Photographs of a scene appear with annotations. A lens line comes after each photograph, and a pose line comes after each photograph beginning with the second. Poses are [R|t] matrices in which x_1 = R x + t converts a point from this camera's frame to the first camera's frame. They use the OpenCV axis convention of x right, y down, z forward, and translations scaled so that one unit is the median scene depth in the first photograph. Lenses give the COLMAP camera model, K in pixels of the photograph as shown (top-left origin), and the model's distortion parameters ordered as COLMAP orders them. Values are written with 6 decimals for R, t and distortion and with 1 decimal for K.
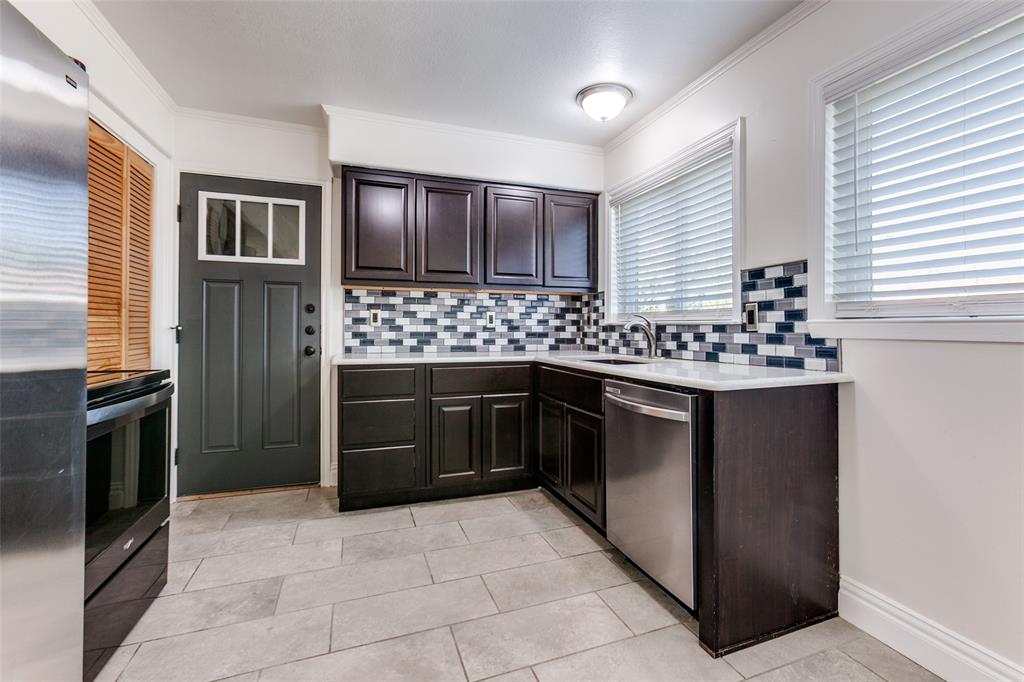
lens RADIAL K [[468.4, 0, 544.6], [0, 468.4, 328.2], [0, 0, 1]] dist [-0.030278, 0.022333]
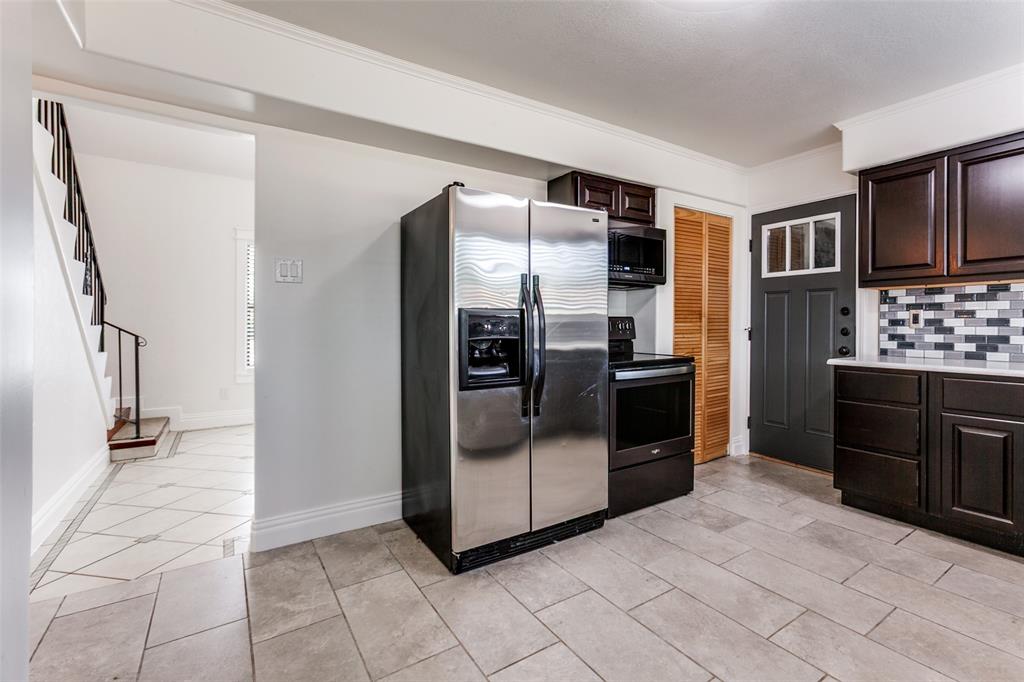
lens RADIAL K [[468.4, 0, 544.6], [0, 468.4, 328.2], [0, 0, 1]] dist [-0.030278, 0.022333]
pose [[0.227075, 0.004669, -0.973866, 0.383072], [0.001247, 0.999986, 0.005085, -0.010213], [0.973876, -0.002369, 0.227066, 0.087437]]
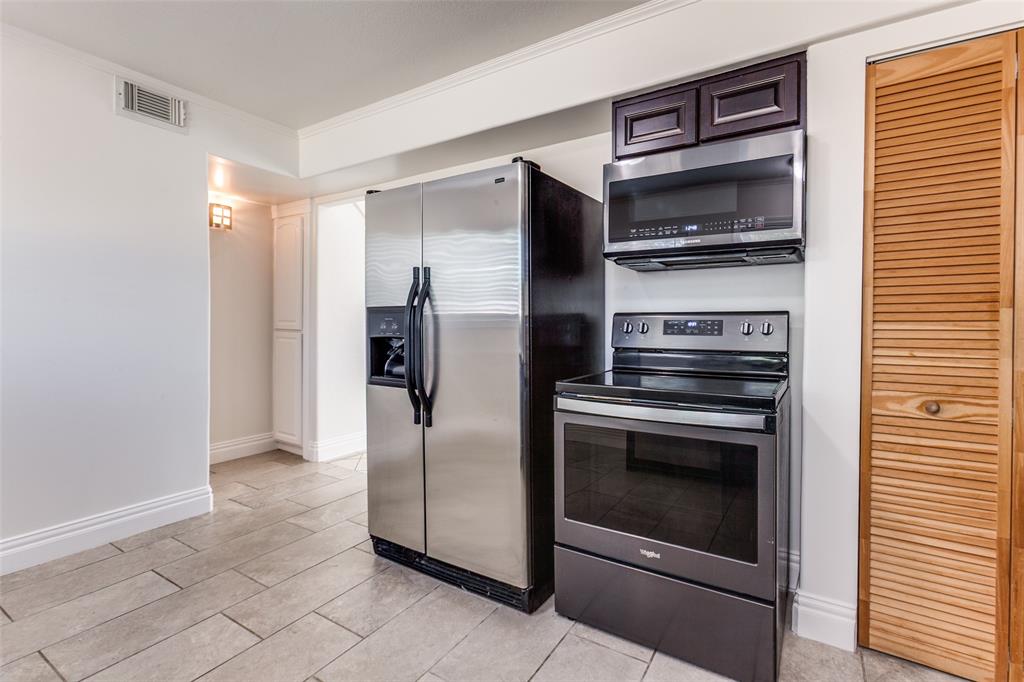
lens RADIAL K [[468.4, 0, 544.6], [0, 468.4, 328.2], [0, 0, 1]] dist [-0.030278, 0.022333]
pose [[-0.793960, -0.007757, -0.607920, -0.055398], [-0.011647, 0.999929, 0.002452, -0.008050], [0.607858, 0.009028, -0.793994, 0.828742]]
